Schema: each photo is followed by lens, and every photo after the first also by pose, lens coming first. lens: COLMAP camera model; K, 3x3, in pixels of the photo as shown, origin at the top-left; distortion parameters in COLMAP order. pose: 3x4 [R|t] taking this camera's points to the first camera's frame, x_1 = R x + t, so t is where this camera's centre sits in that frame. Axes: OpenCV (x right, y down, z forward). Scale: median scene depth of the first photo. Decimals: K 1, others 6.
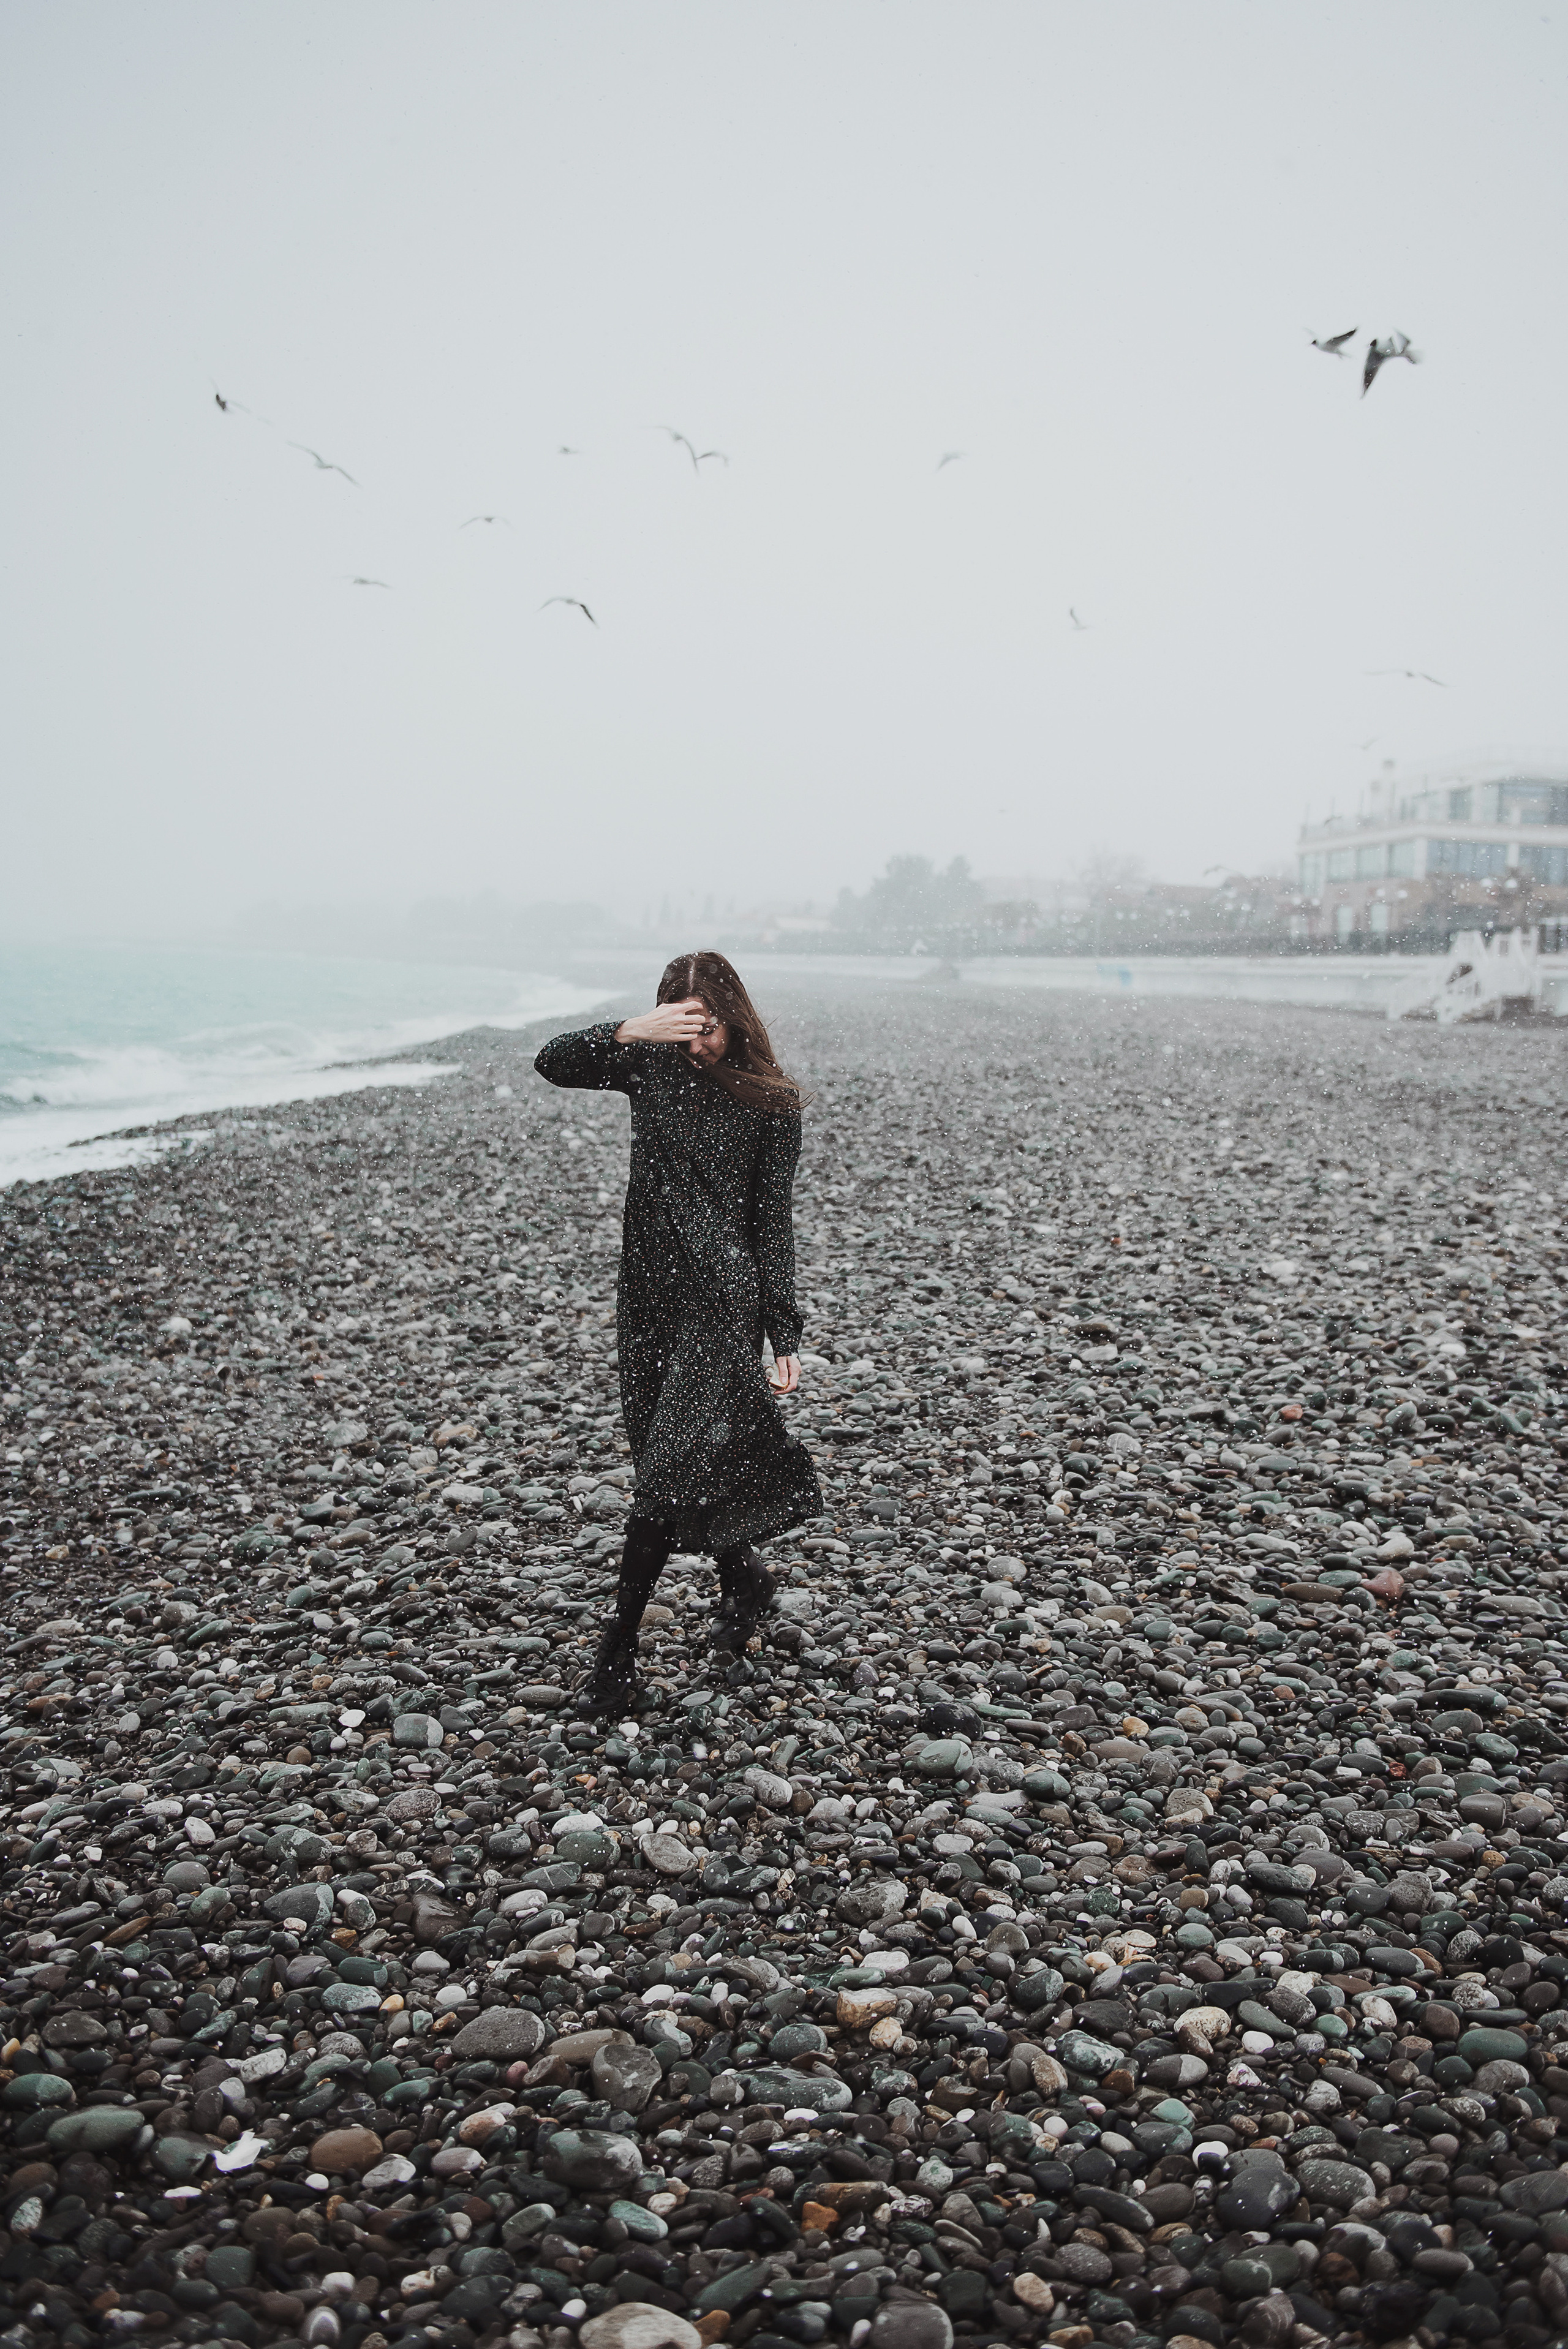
lens RADIAL K [[2473.2, 0, 794.7], [0, 2473.2, 1153.4], [0, 0, 1]] dist [0.015188, 0.000000]
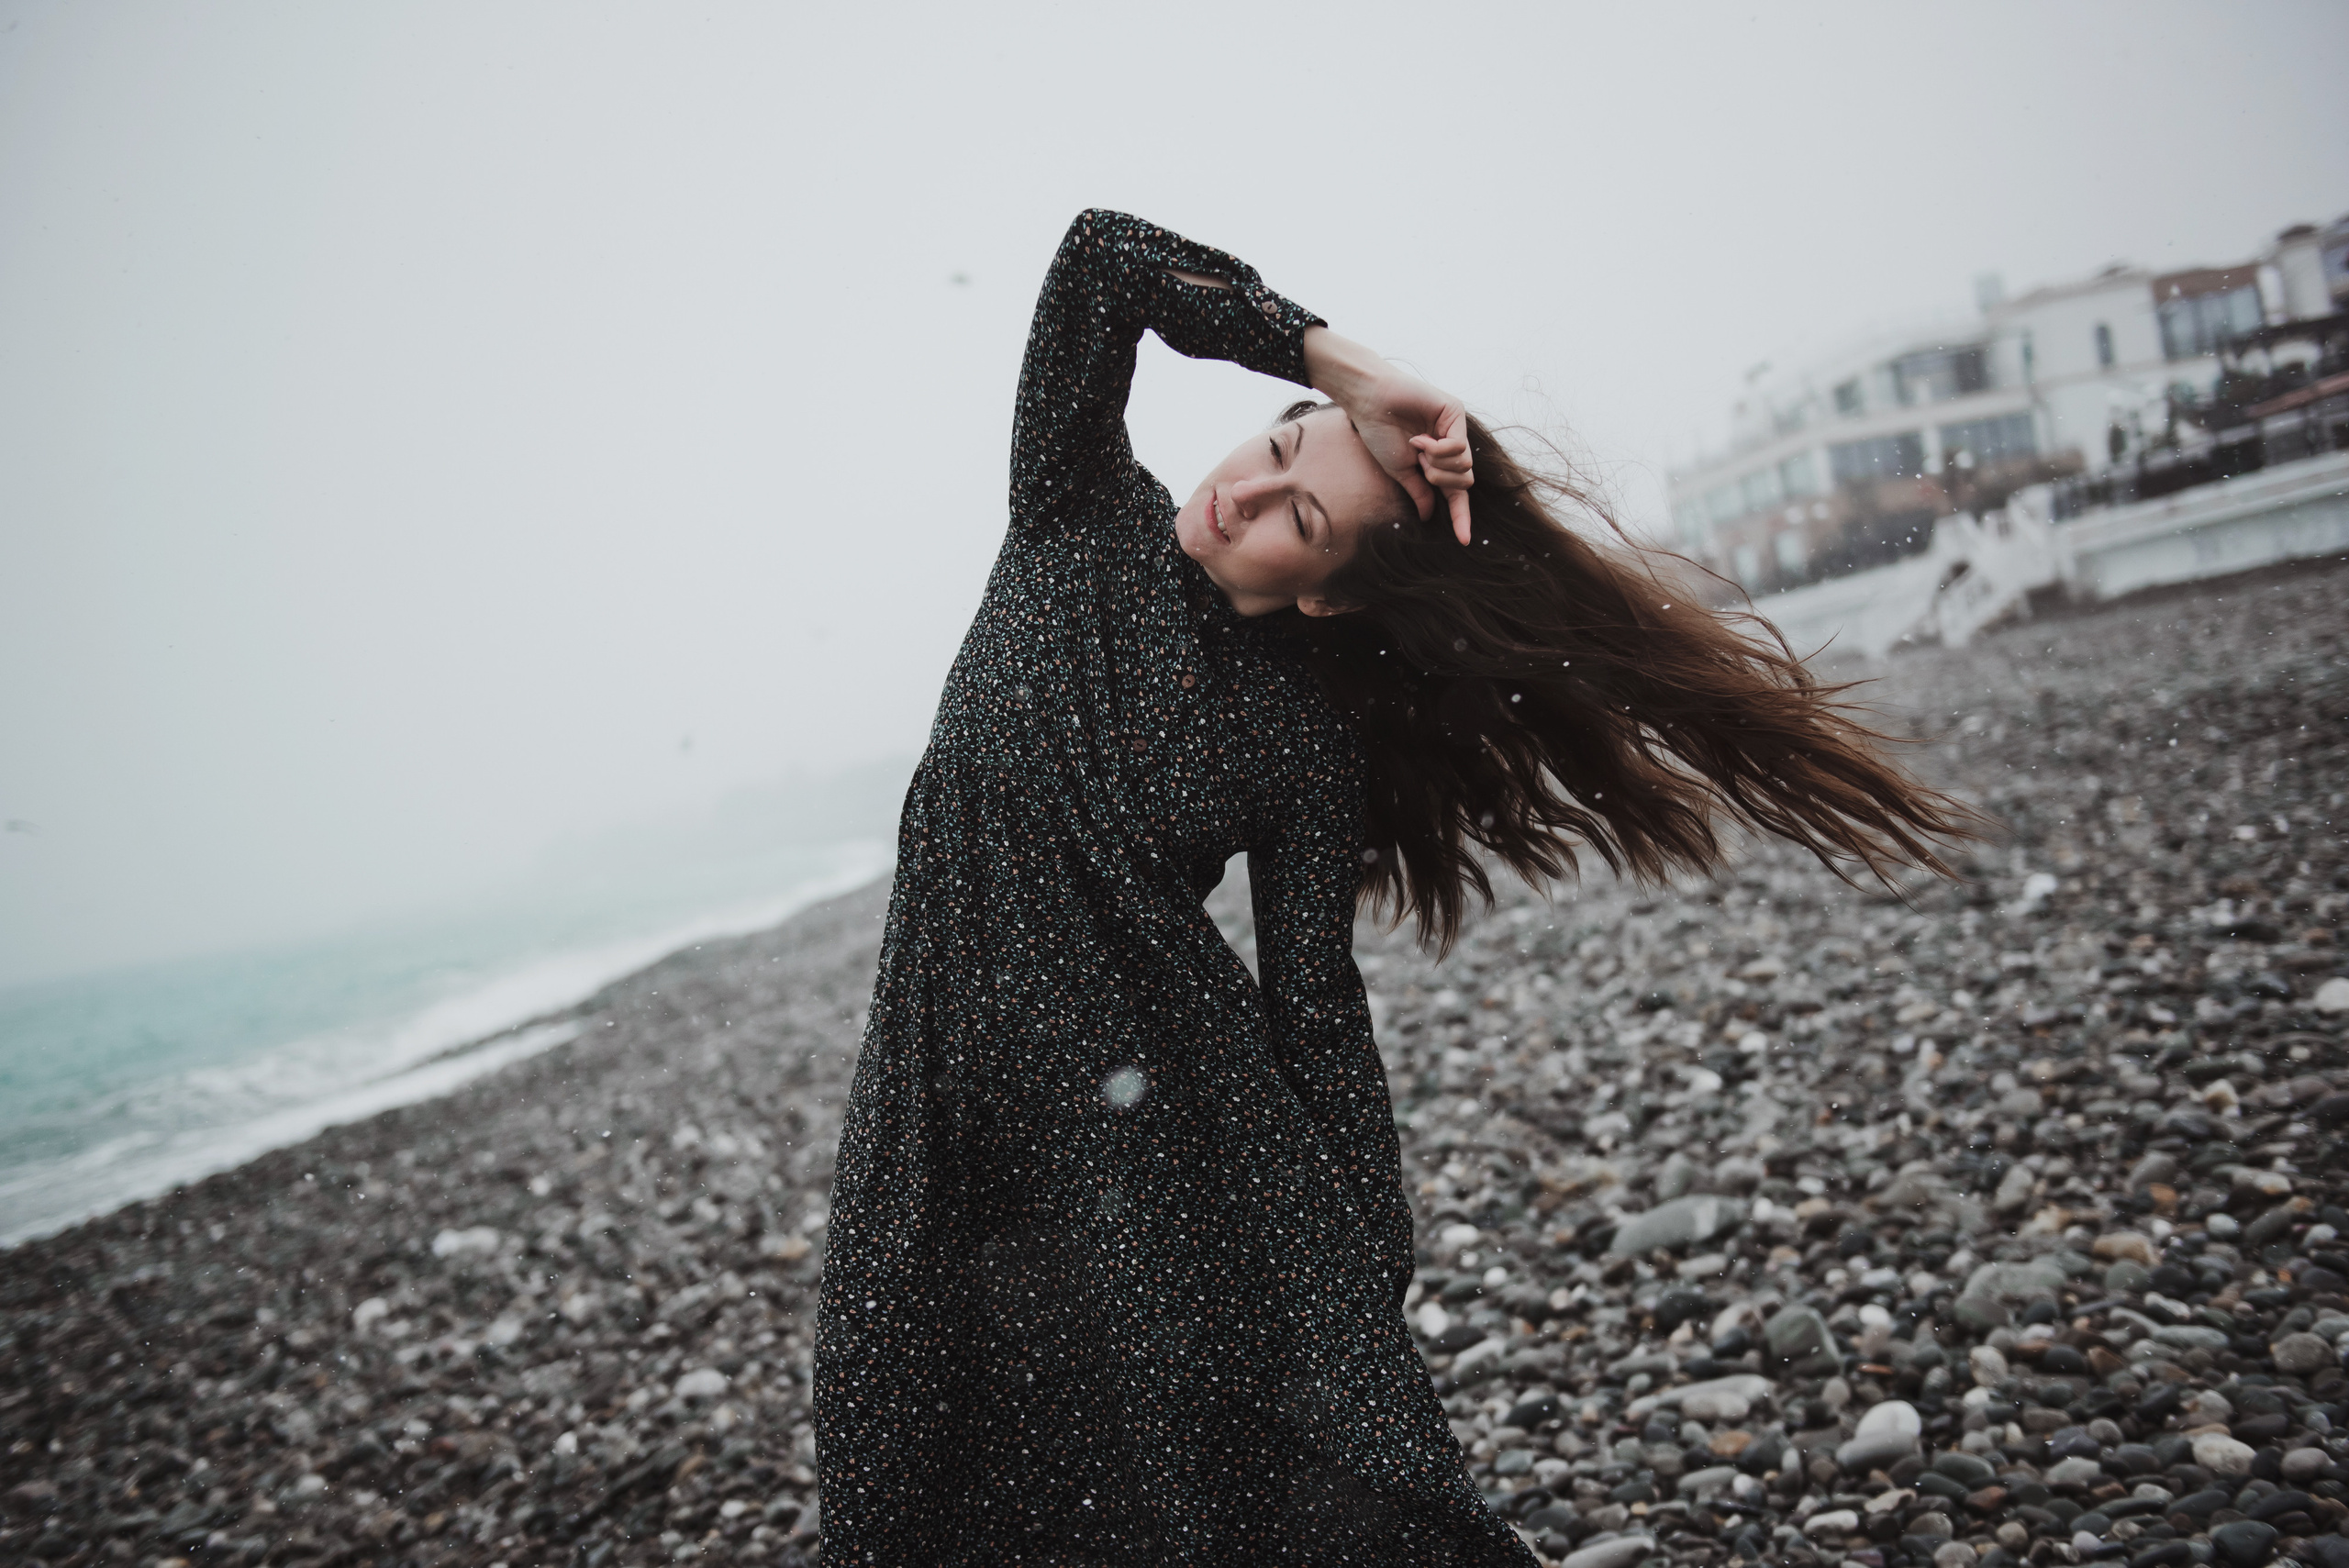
lens RADIAL K [[2789.0, 0, 1176.6], [0, 2789.0, 786.8], [0, 0, 1]] dist [0.063296, 0.000000]
pose [[0.974552, -0.223817, 0.012390, 0.116936], [0.224146, 0.972382, -0.065059, -0.058871], [0.002513, 0.066180, 0.997805, 1.147264]]
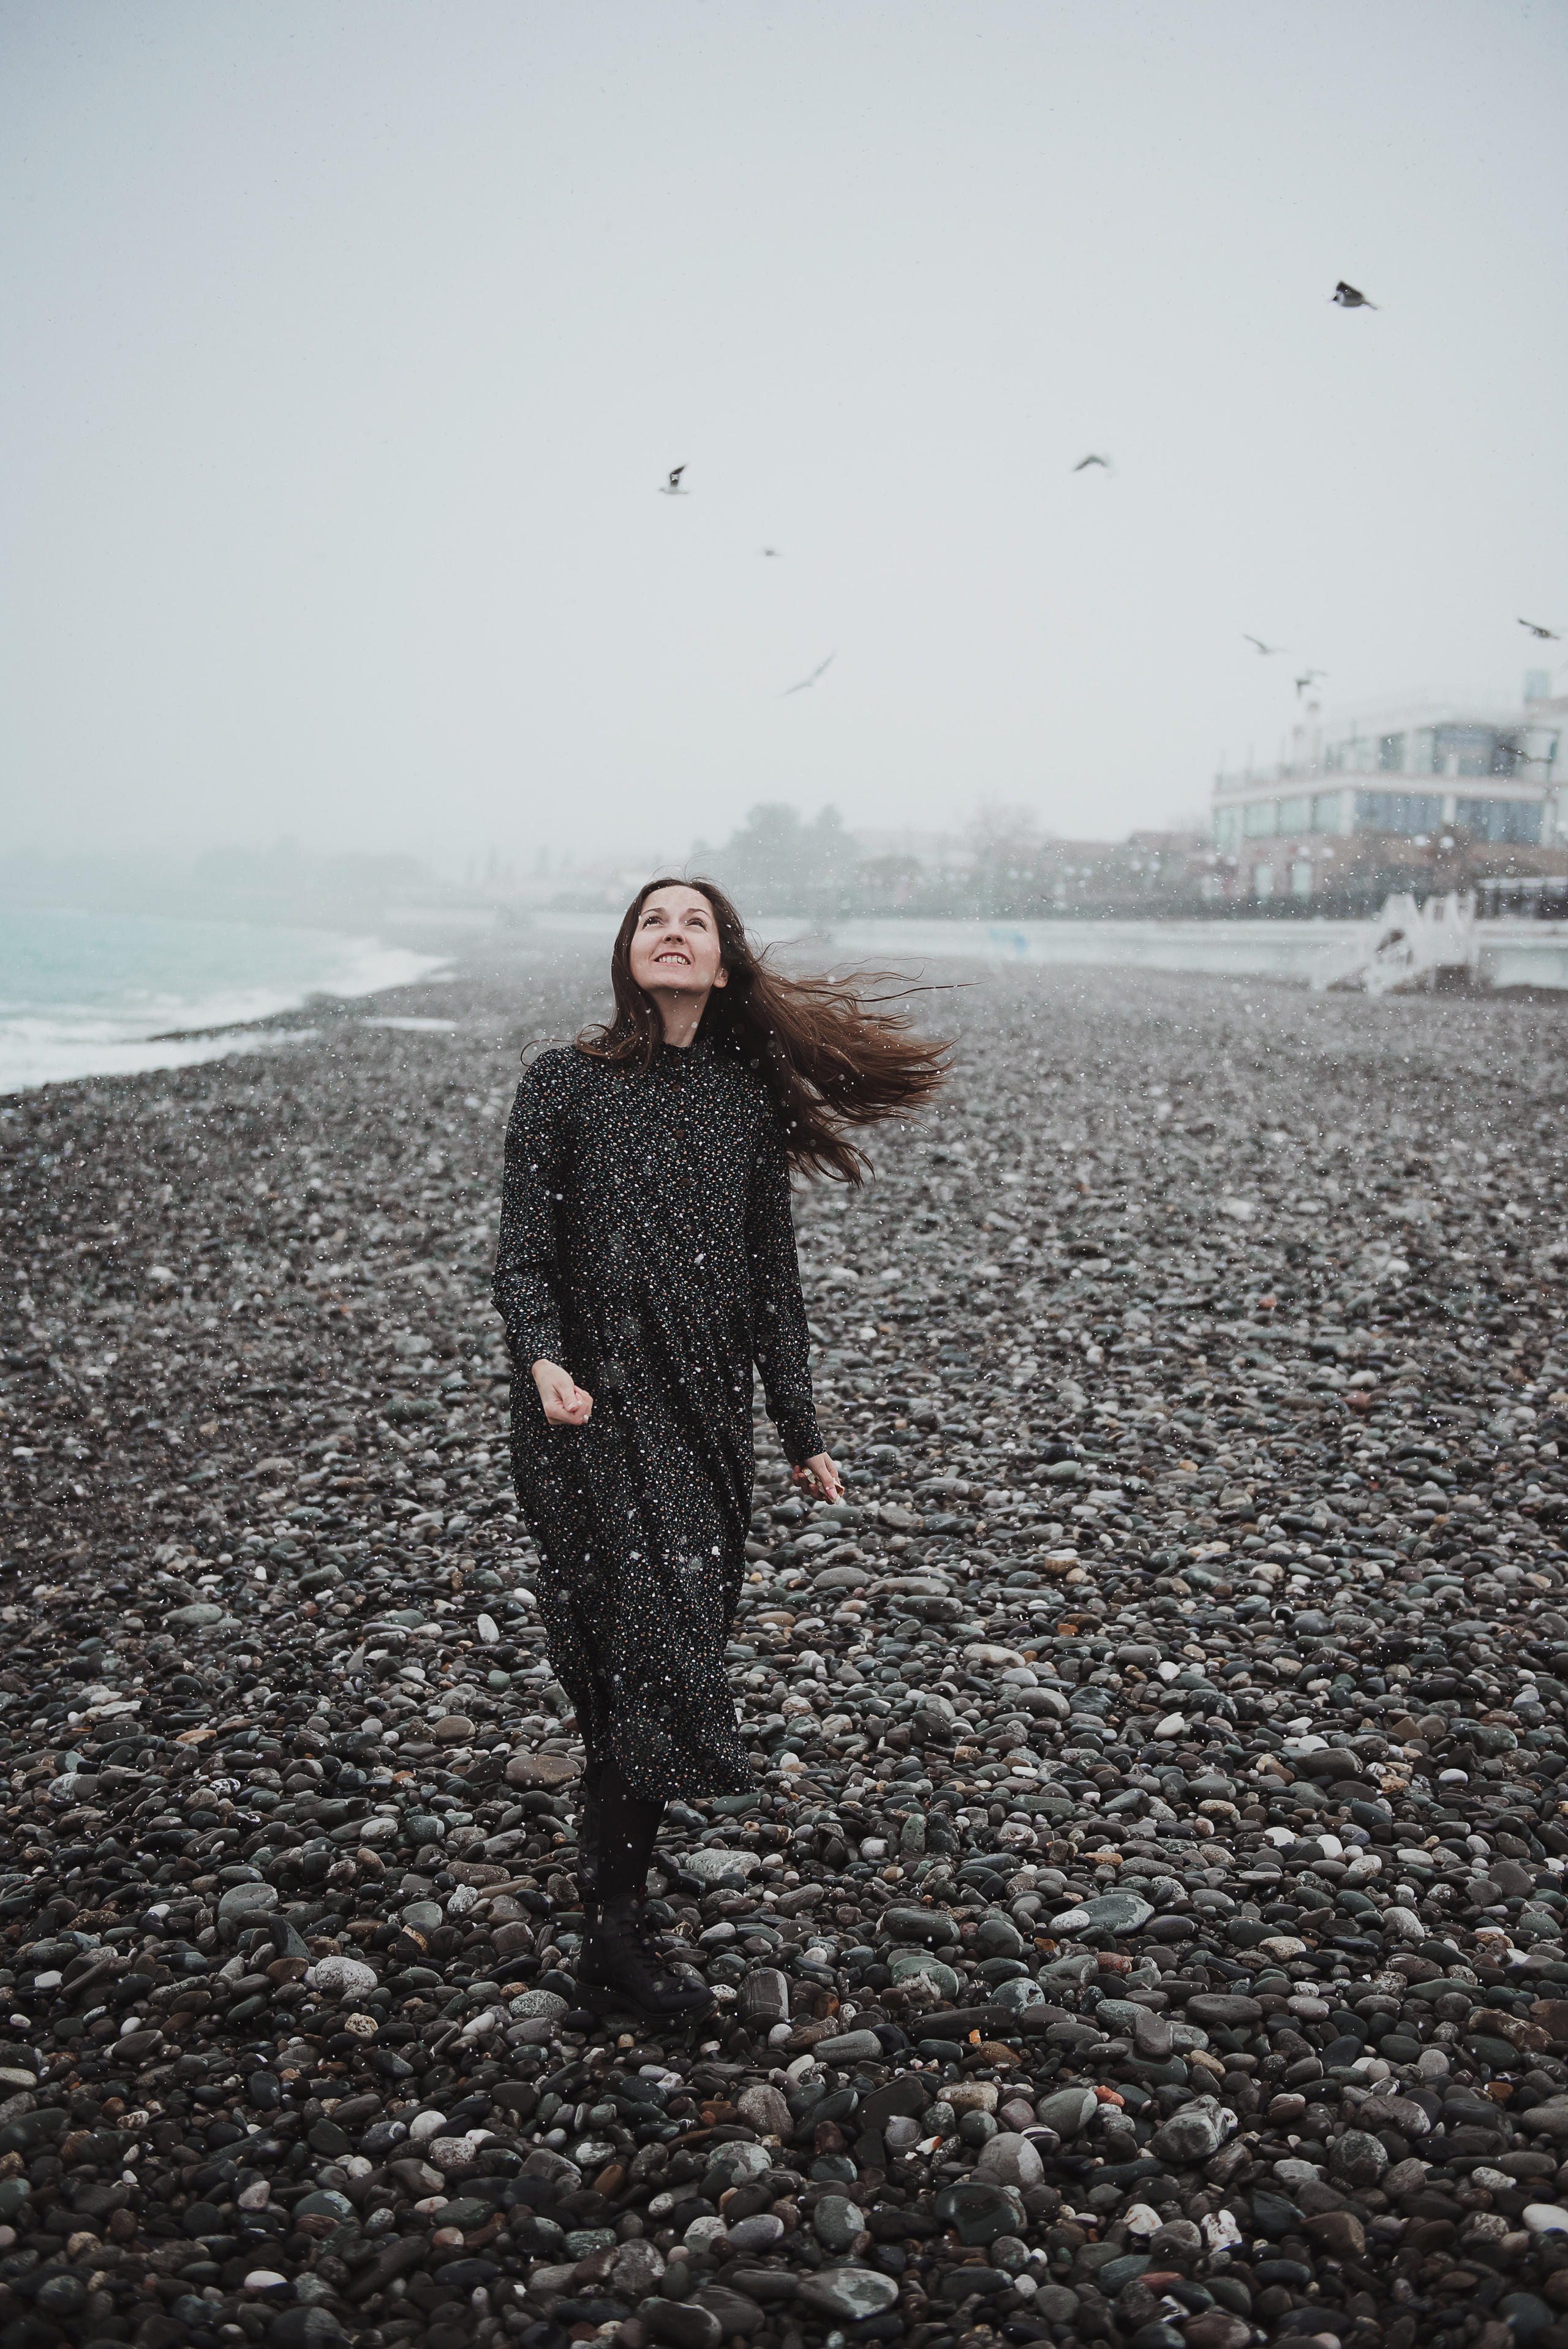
lens RADIAL K [[2789.1, 0, 777.7], [0, 2789.1, 1193.9], [0, 0, 1]] dist [0.063296, 0.000000]
pose [[0.998841, 0.001652, 0.048094, -0.051141], [-0.002567, 0.999817, 0.018969, 0.013836], [-0.048053, -0.019070, 0.998663, -0.170547]]
